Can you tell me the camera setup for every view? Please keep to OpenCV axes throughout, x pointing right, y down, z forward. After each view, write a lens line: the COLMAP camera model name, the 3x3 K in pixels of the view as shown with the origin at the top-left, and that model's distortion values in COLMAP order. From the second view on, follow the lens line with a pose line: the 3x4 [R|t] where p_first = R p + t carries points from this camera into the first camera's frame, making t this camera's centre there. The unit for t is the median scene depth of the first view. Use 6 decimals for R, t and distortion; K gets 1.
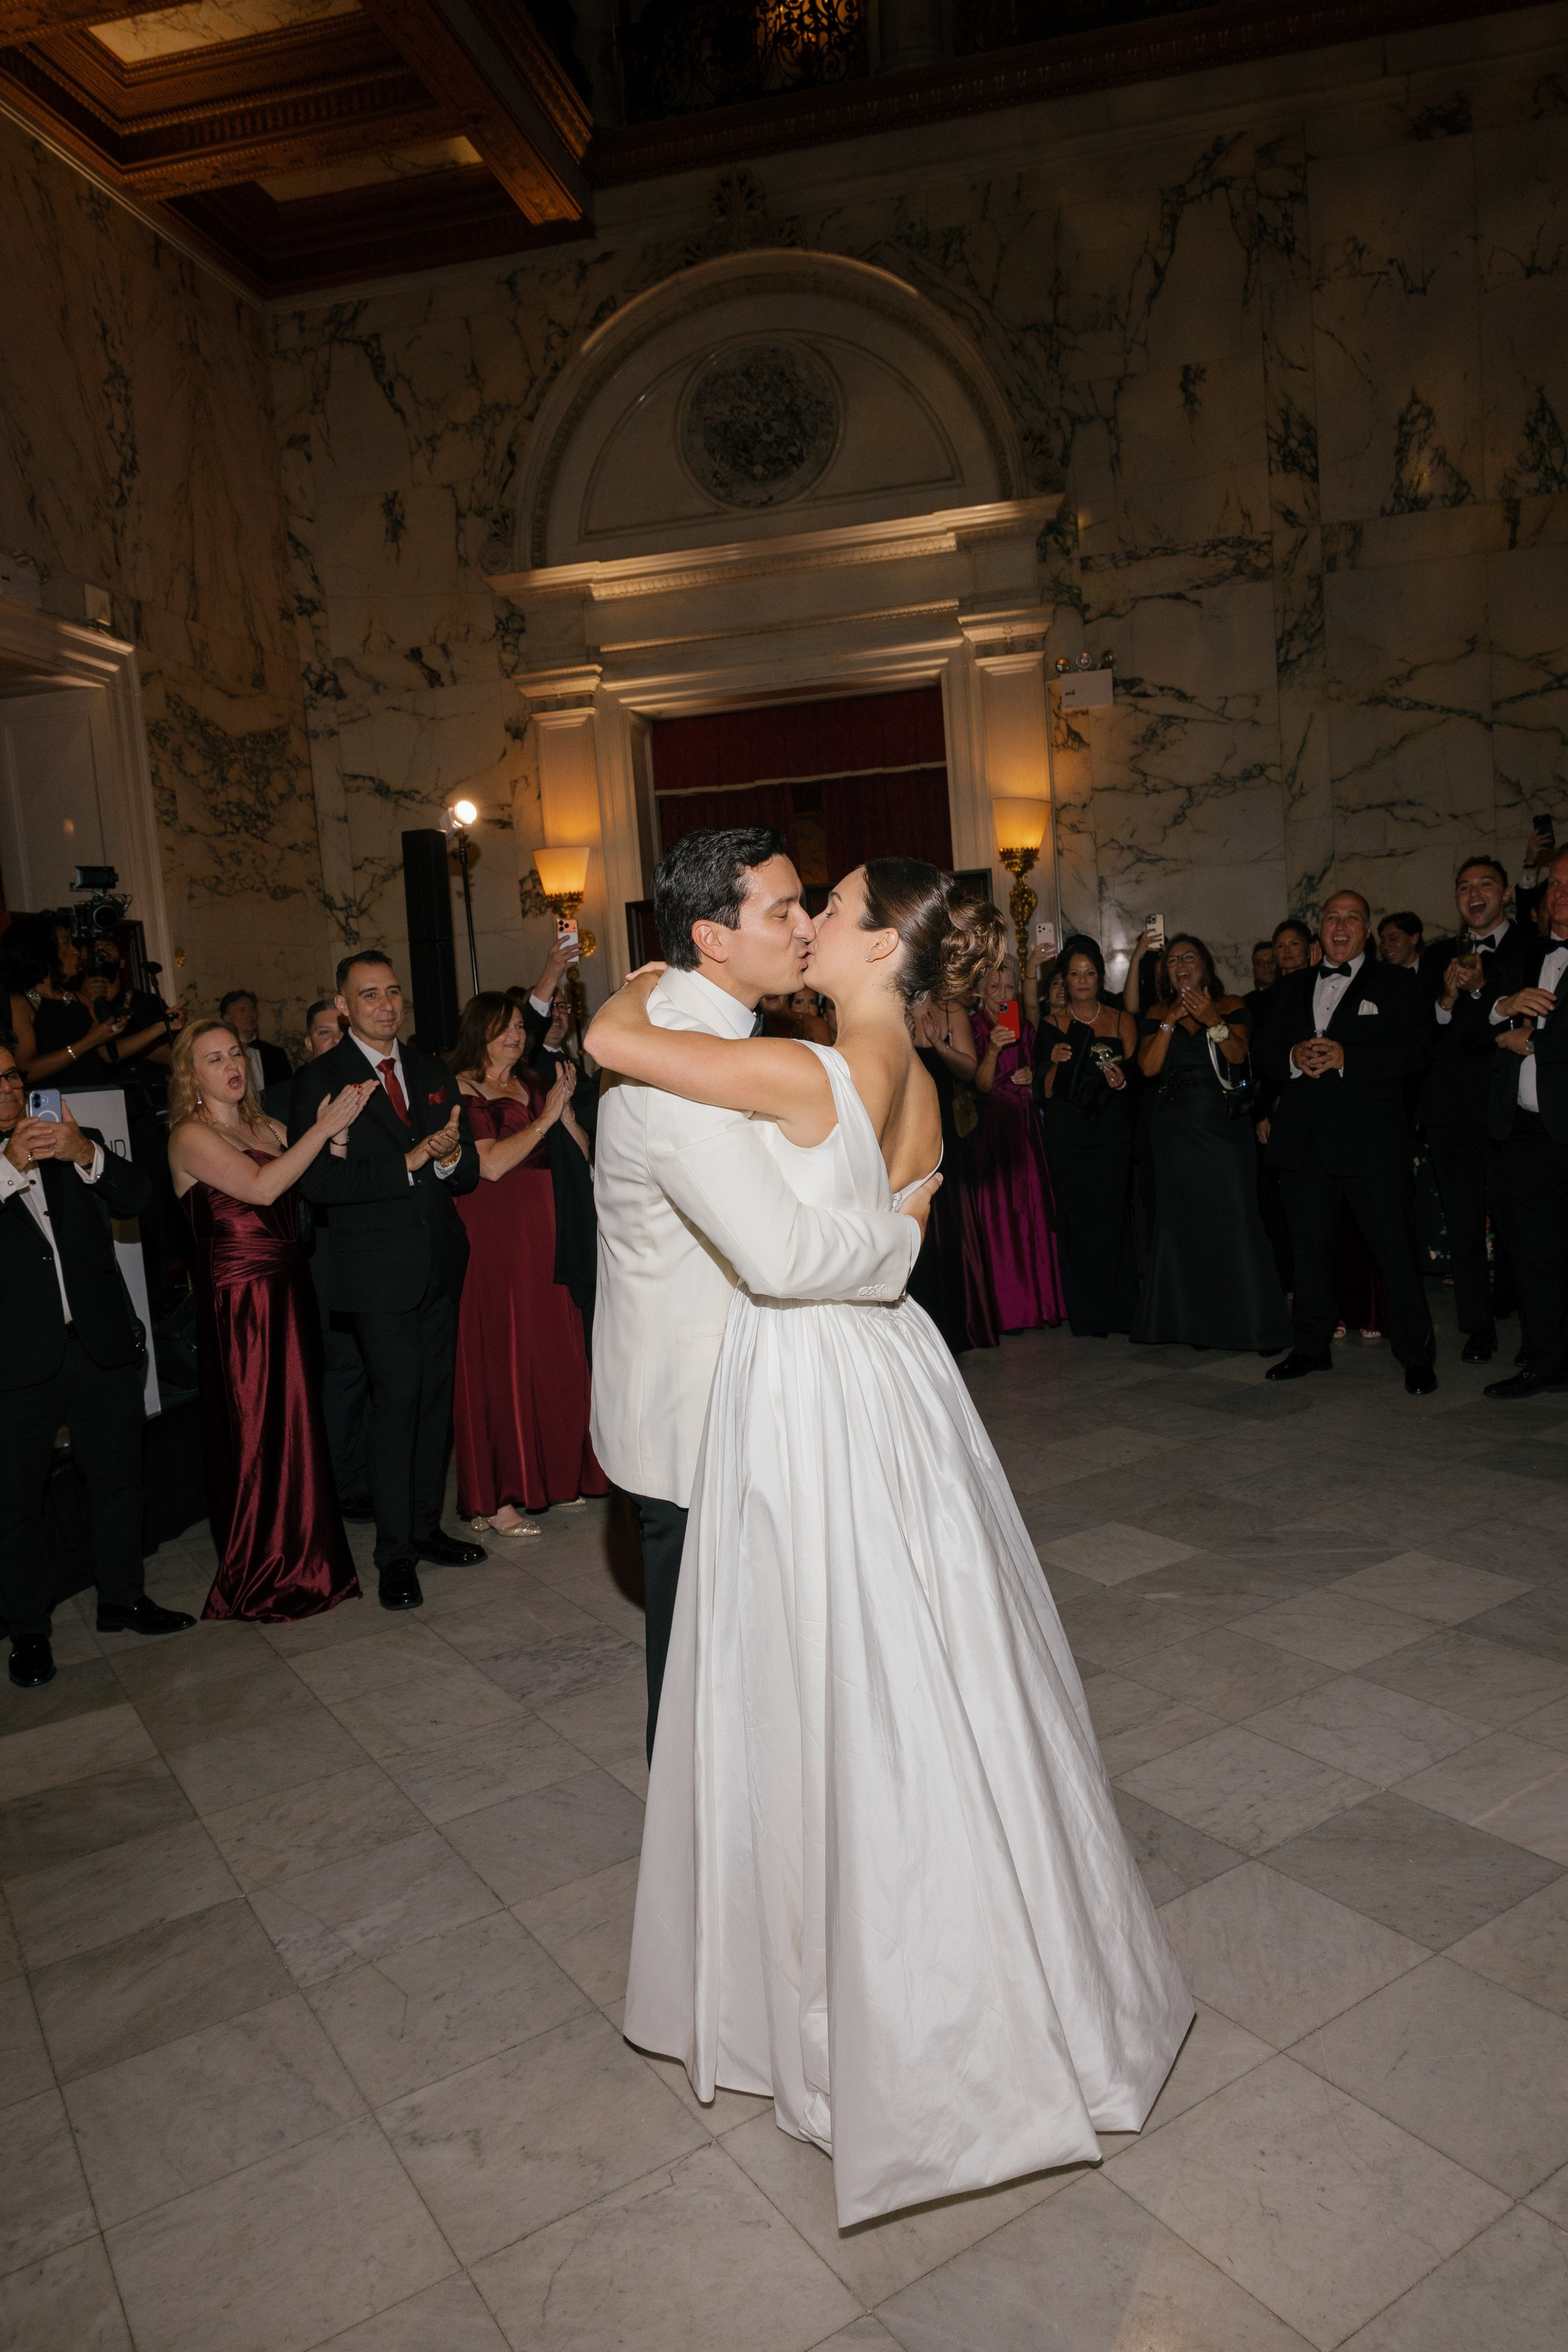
lens RADIAL K [[1555.2, 0, 781.3], [0, 1555.2, 1172.1], [0, 0, 1]] dist [-0.008707, 0.004004]
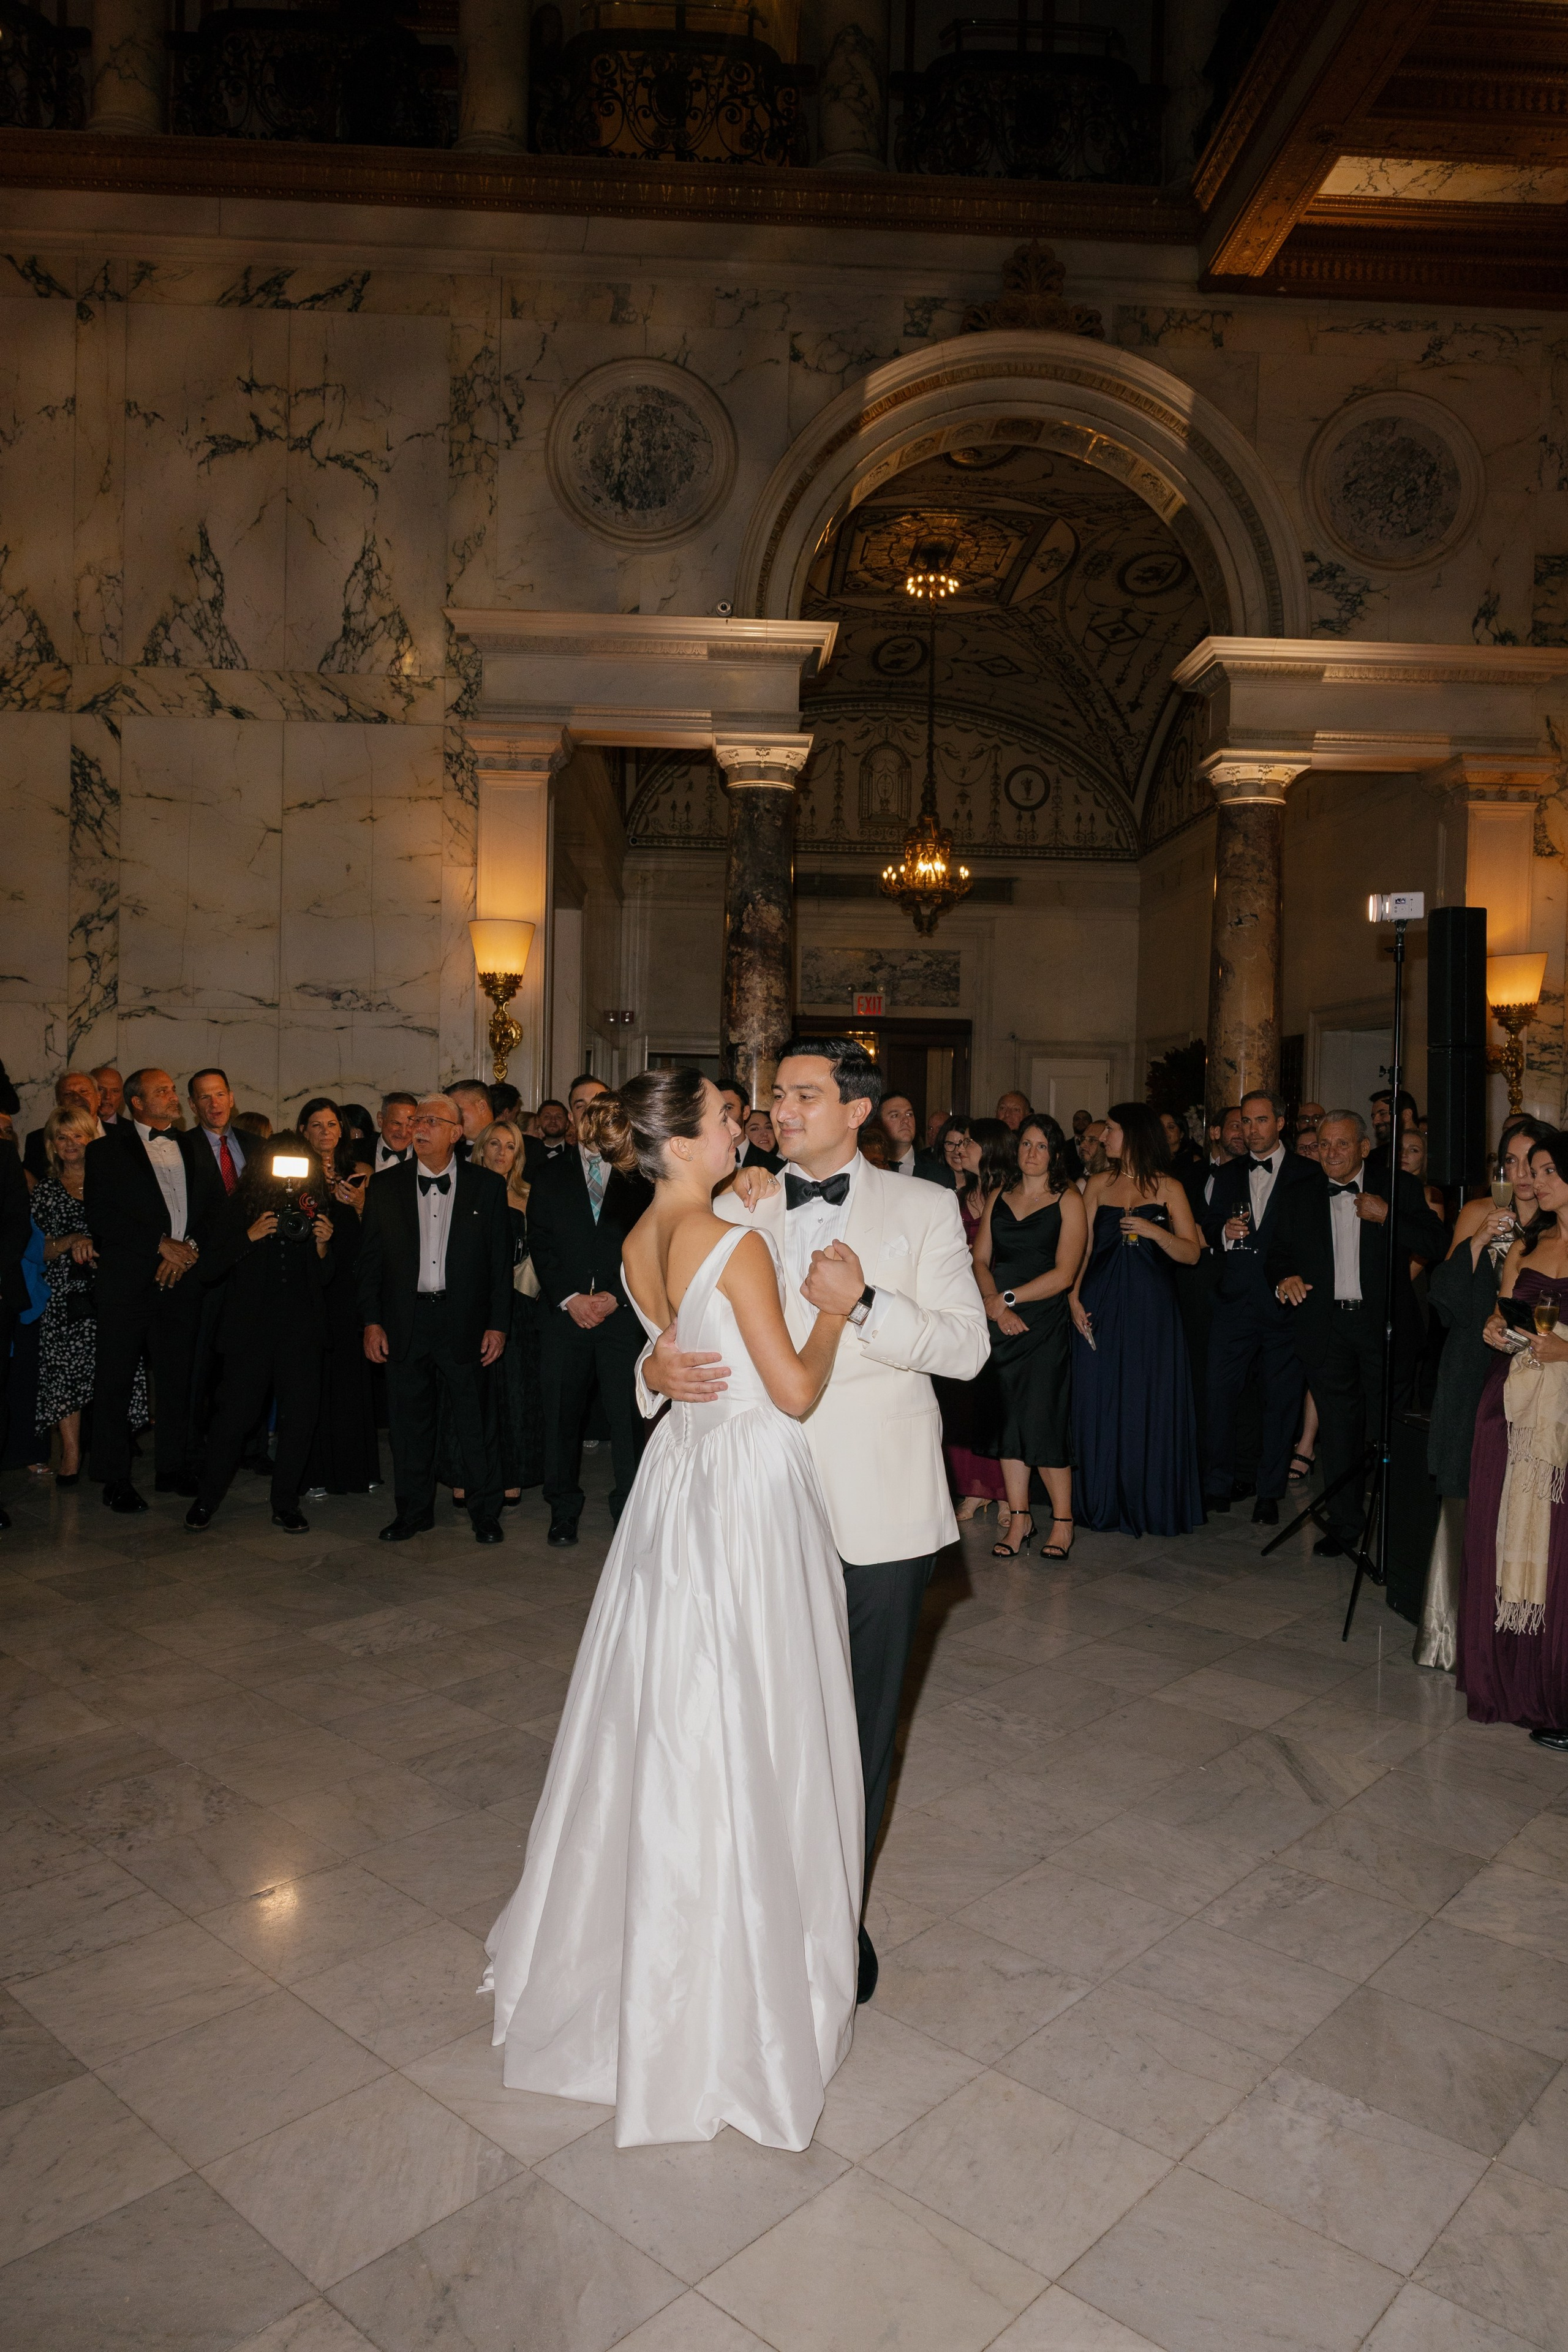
lens RADIAL K [[1543.0, 0, 799.4], [0, 1543.0, 1166.1], [0, 0, 1]] dist [0.007318, -0.008393]
pose [[-0.962276, 0.060567, -0.265248, 0.057924], [0.022791, 0.989425, 0.143245, -0.056848], [0.271119, 0.131796, -0.953480, 0.416813]]
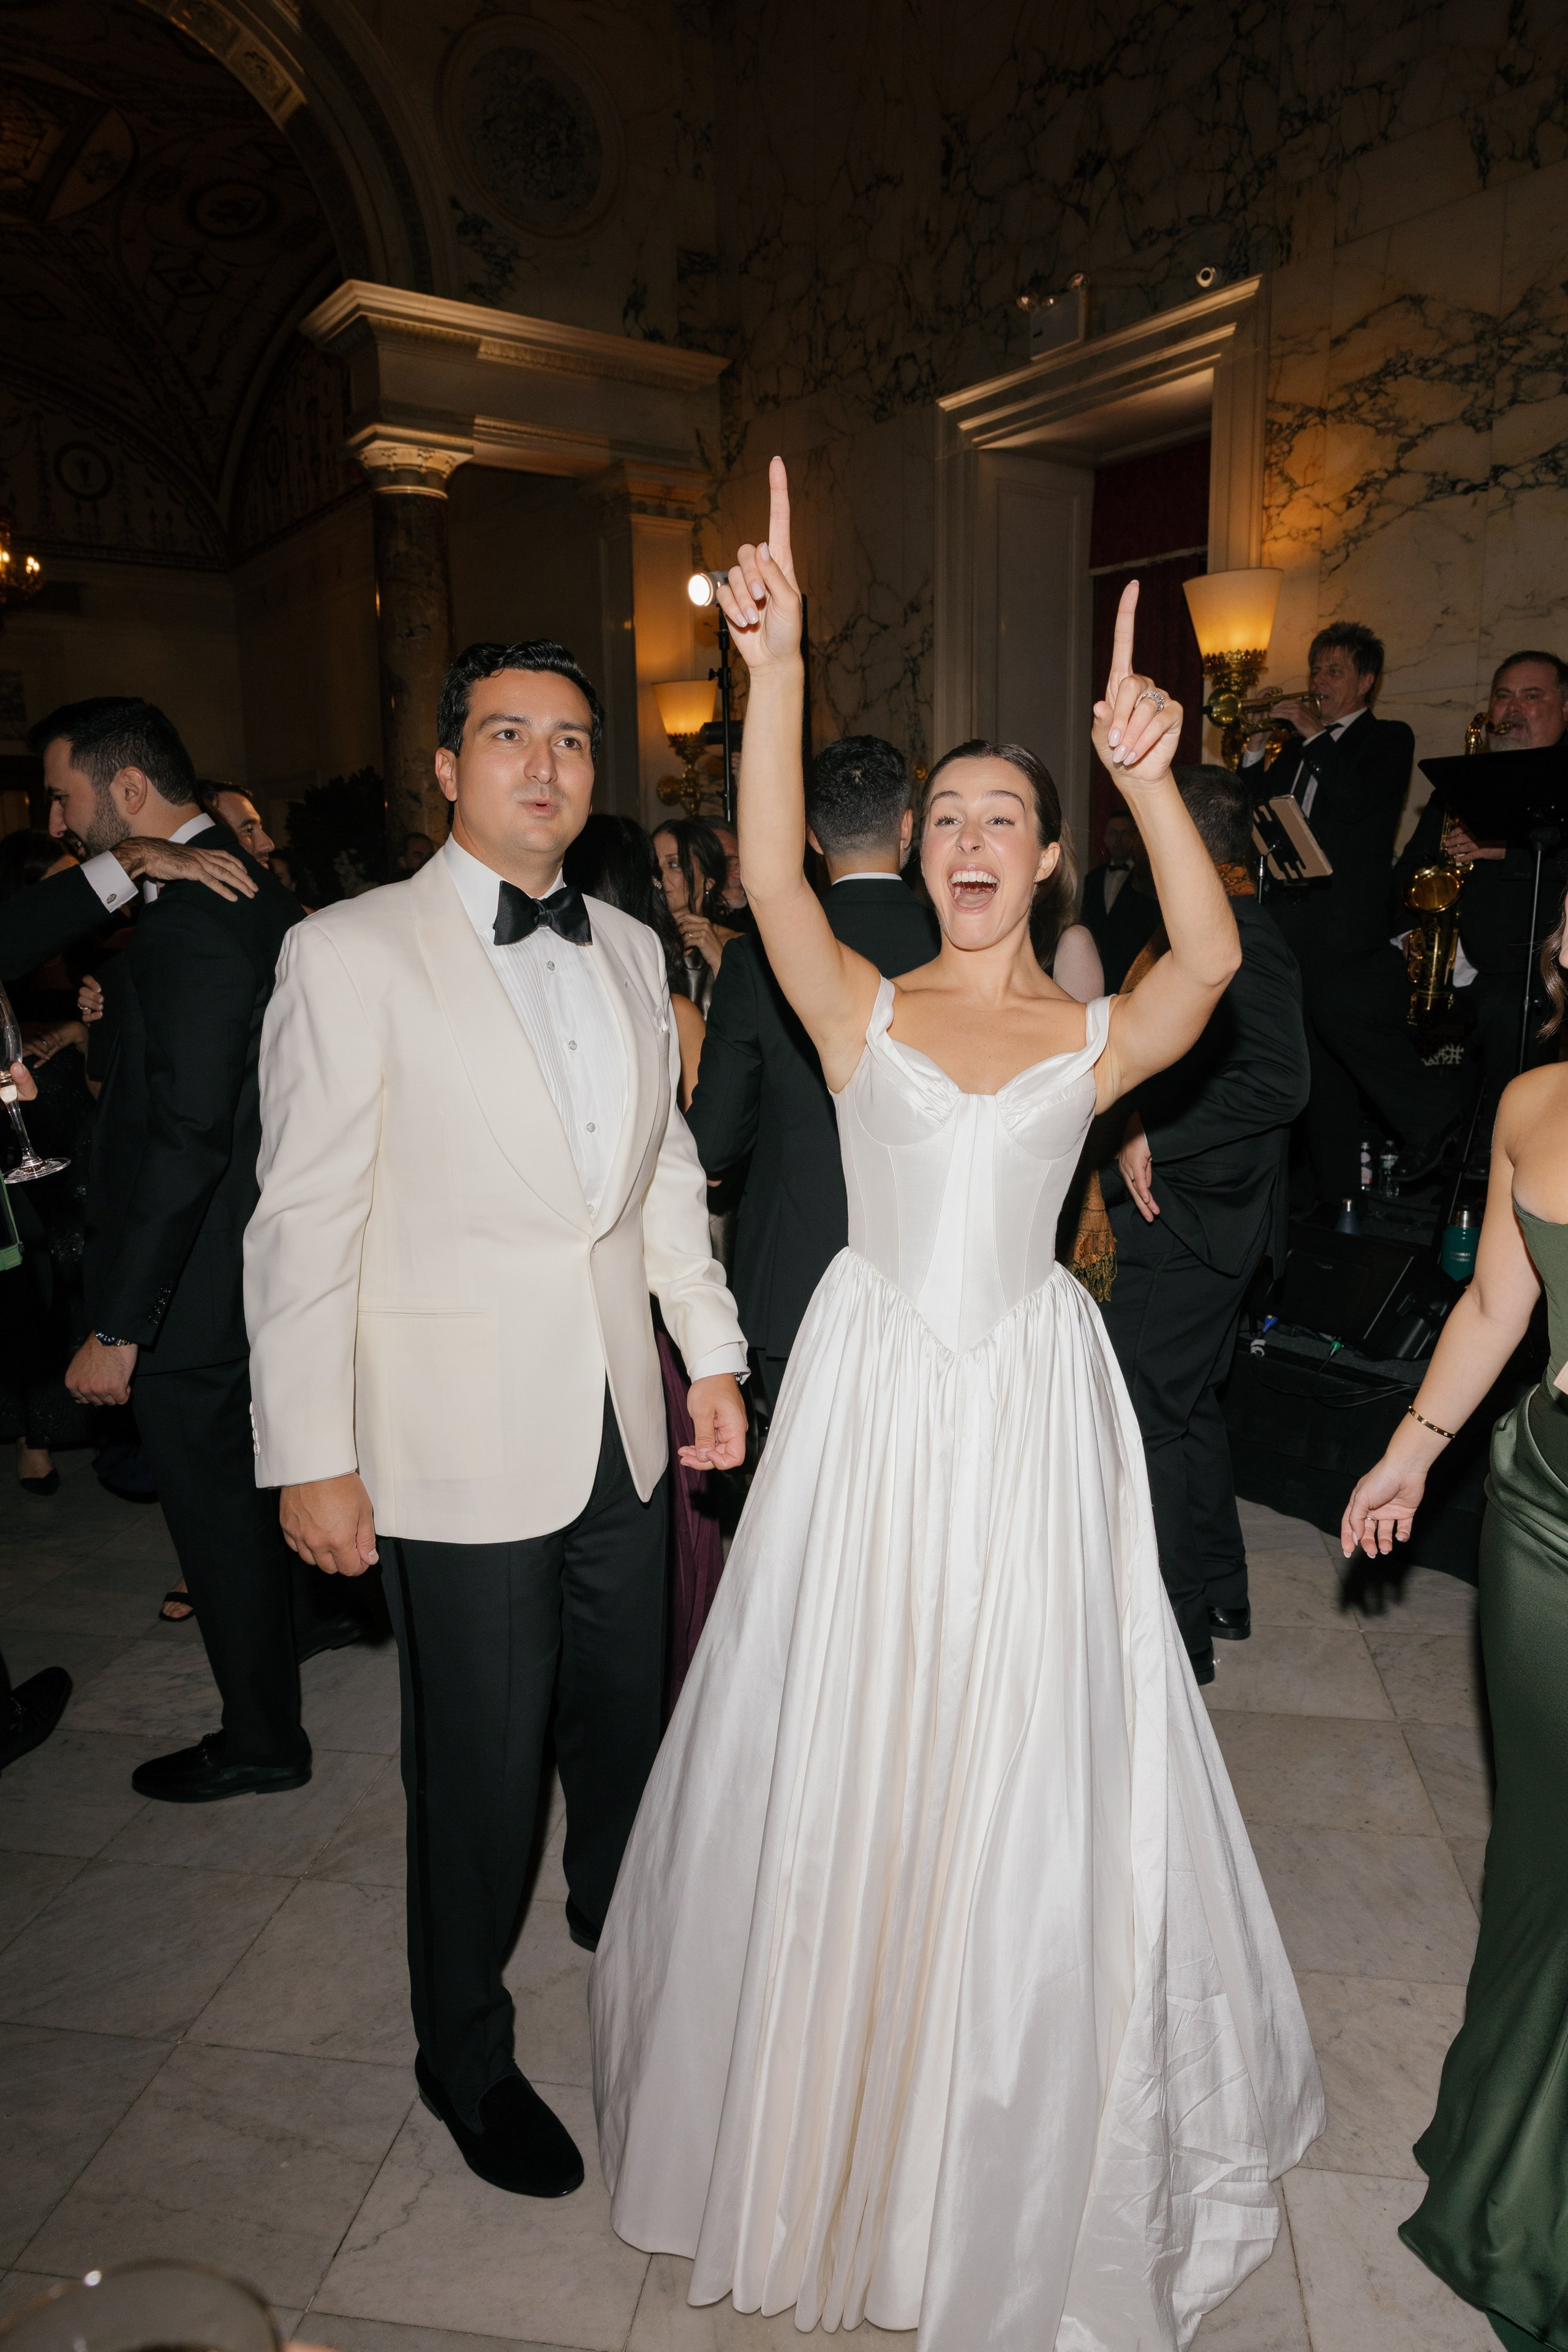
lens RADIAL K [[1555.2, 0, 781.3], [0, 1555.2, 1172.1], [0, 0, 1]] dist [-0.008707, 0.004004]
pose [[-0.664454, 0.218080, -0.714802, 0.072843], [-0.009927, 0.953816, 0.300228, -0.039301], [0.747263, 0.206583, -0.631602, 0.314069]]
